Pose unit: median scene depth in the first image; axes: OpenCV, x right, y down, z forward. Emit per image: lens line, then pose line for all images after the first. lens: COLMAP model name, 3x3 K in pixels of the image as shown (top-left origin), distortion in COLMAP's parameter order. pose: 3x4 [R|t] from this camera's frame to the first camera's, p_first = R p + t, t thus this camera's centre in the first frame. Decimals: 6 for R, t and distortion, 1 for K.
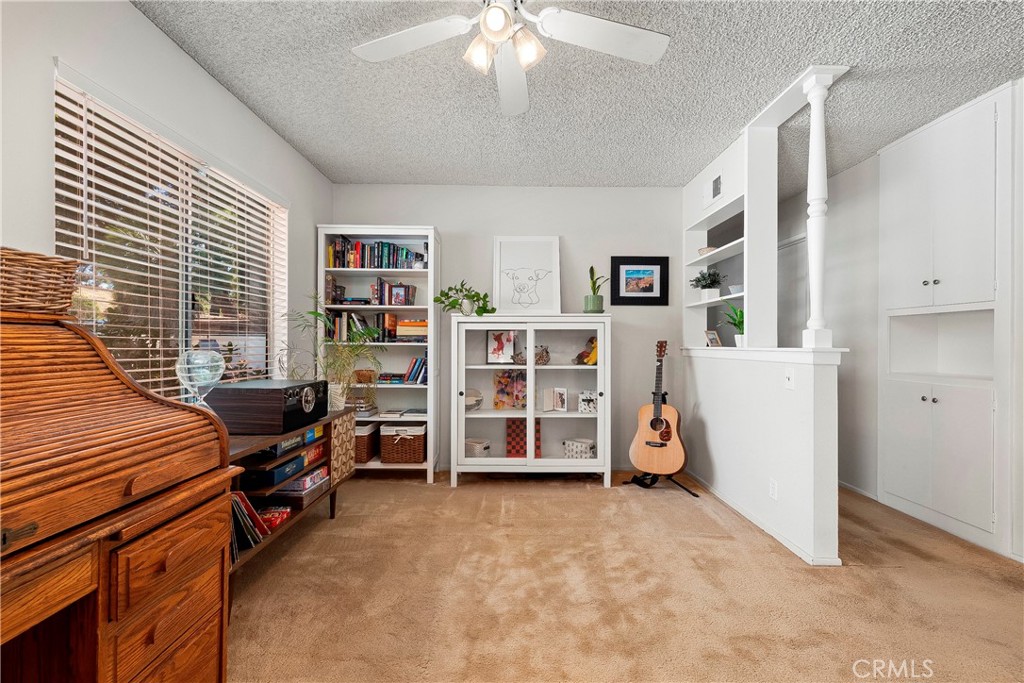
lens RADIAL K [[430.7, 0, 512.0], [0, 430.7, 341.5], [0, 0, 1]] dist [0.001828, -0.000043]
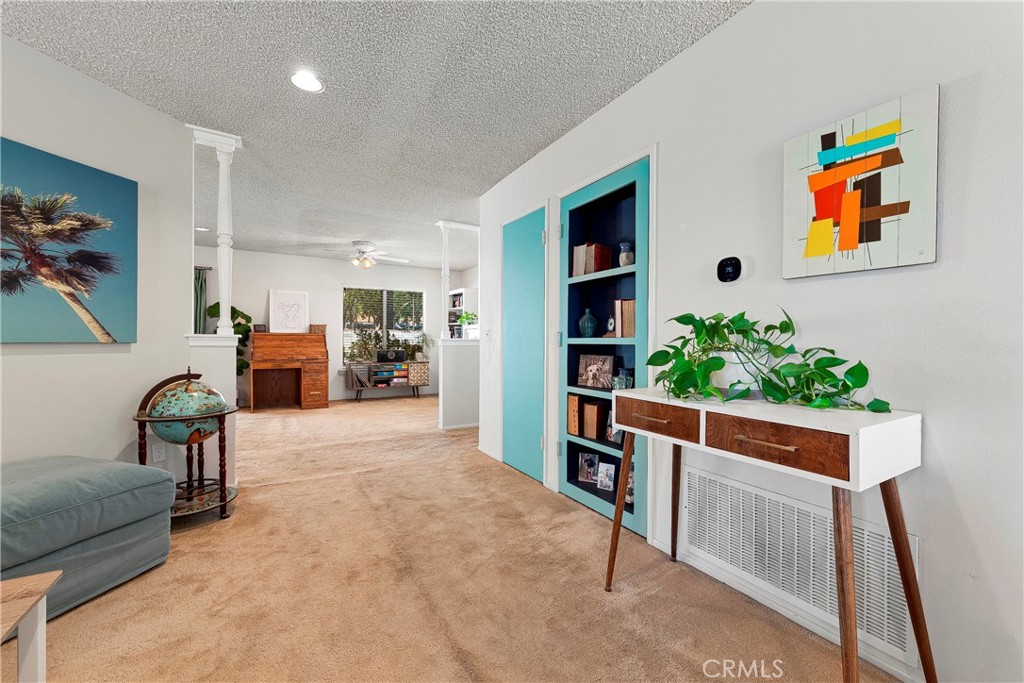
lens RADIAL K [[406.0, 0, 512.0], [0, 406.0, 341.5], [0, 0, 1]] dist [0.010186, 0.000219]
pose [[0.499308, -0.002763, -0.866420, 1.841291], [0.004846, 0.999988, -0.000395, 0.022255], [0.866411, -0.004002, 0.499315, 0.140644]]
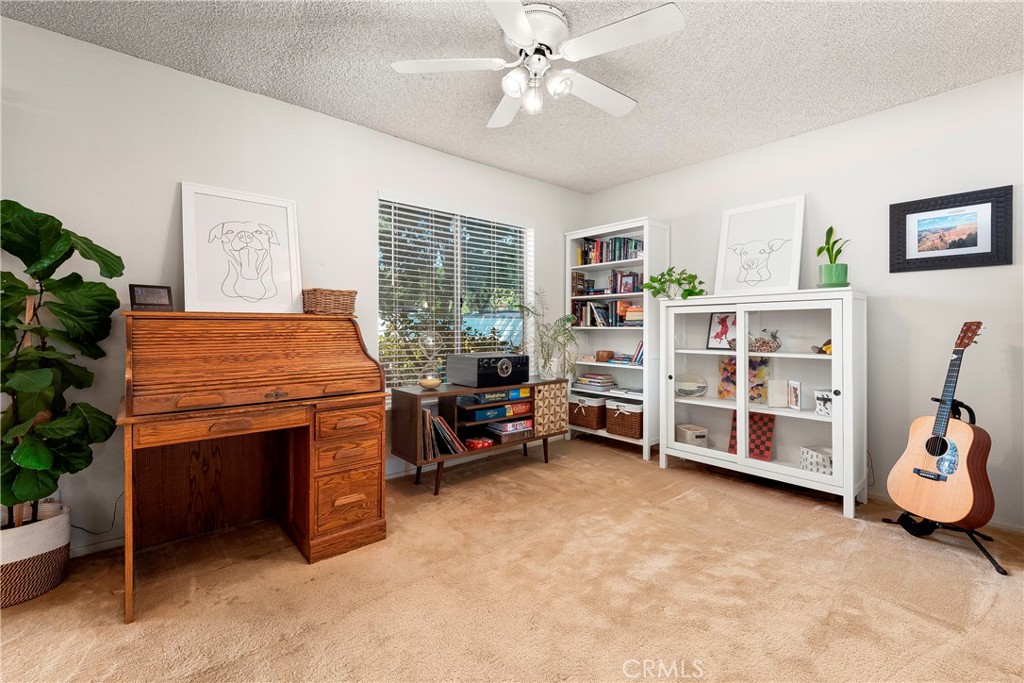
lens RADIAL K [[440.4, 0, 514.4], [0, 440.4, 325.8], [0, 0, 1]] dist [0.000471, -0.000193]
pose [[0.651397, -0.007299, -0.758702, 0.422956], [0.007448, 0.999967, -0.003226, 0.001327], [0.758700, -0.003549, 0.651430, 0.053290]]
